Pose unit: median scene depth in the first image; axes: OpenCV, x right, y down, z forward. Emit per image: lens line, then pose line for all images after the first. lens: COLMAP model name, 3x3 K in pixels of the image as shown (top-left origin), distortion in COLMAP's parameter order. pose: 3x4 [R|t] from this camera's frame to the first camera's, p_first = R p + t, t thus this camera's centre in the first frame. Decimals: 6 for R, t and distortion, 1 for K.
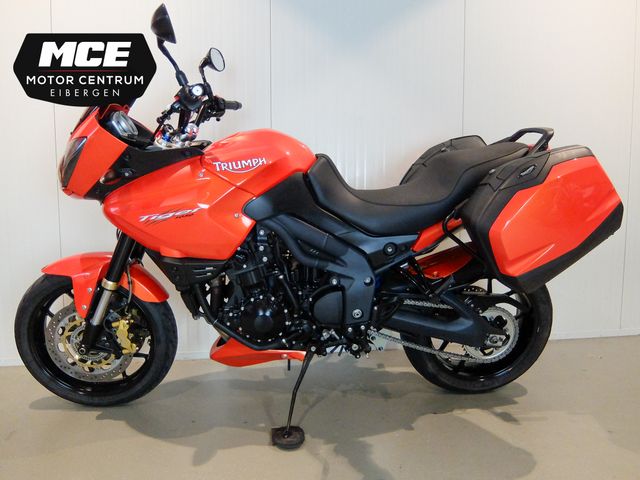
lens RADIAL K [[487.7, 0, 320.0], [0, 487.7, 240.0], [0, 0, 1]] dist [-0.006770, -0.048458]
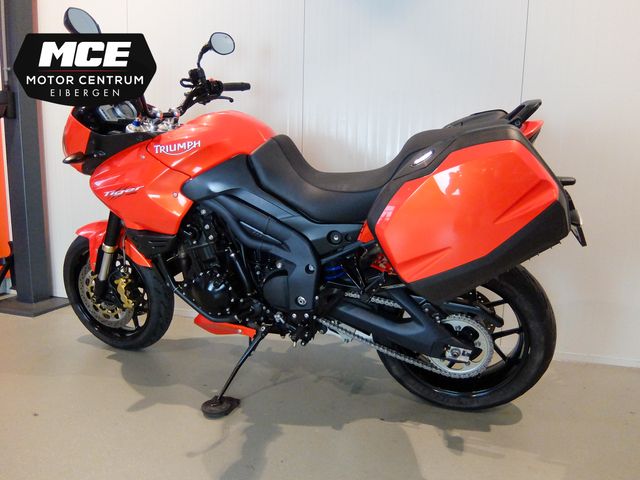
lens RADIAL K [[487.7, 0, 320.0], [0, 487.7, 240.0], [0, 0, 1]] dist [-0.006770, -0.048458]
pose [[0.906625, 0.085843, -0.413113, 0.505390], [-0.061362, 0.995501, 0.072194, -0.042743], [0.417452, -0.040103, 0.907814, 0.134940]]
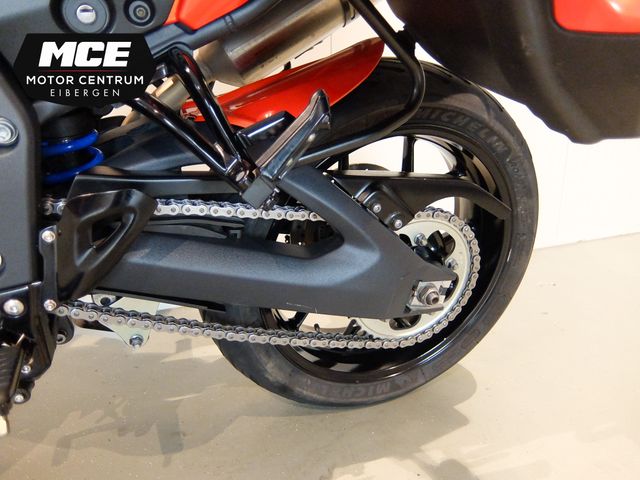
lens RADIAL K [[487.7, 0, 320.0], [0, 487.7, 240.0], [0, 0, 1]] dist [-0.006770, -0.048458]
pose [[0.964463, -0.069577, 0.254894, 0.189908], [0.023743, 0.983625, 0.178655, 0.097132], [-0.263151, -0.166254, 0.950322, 0.700851]]
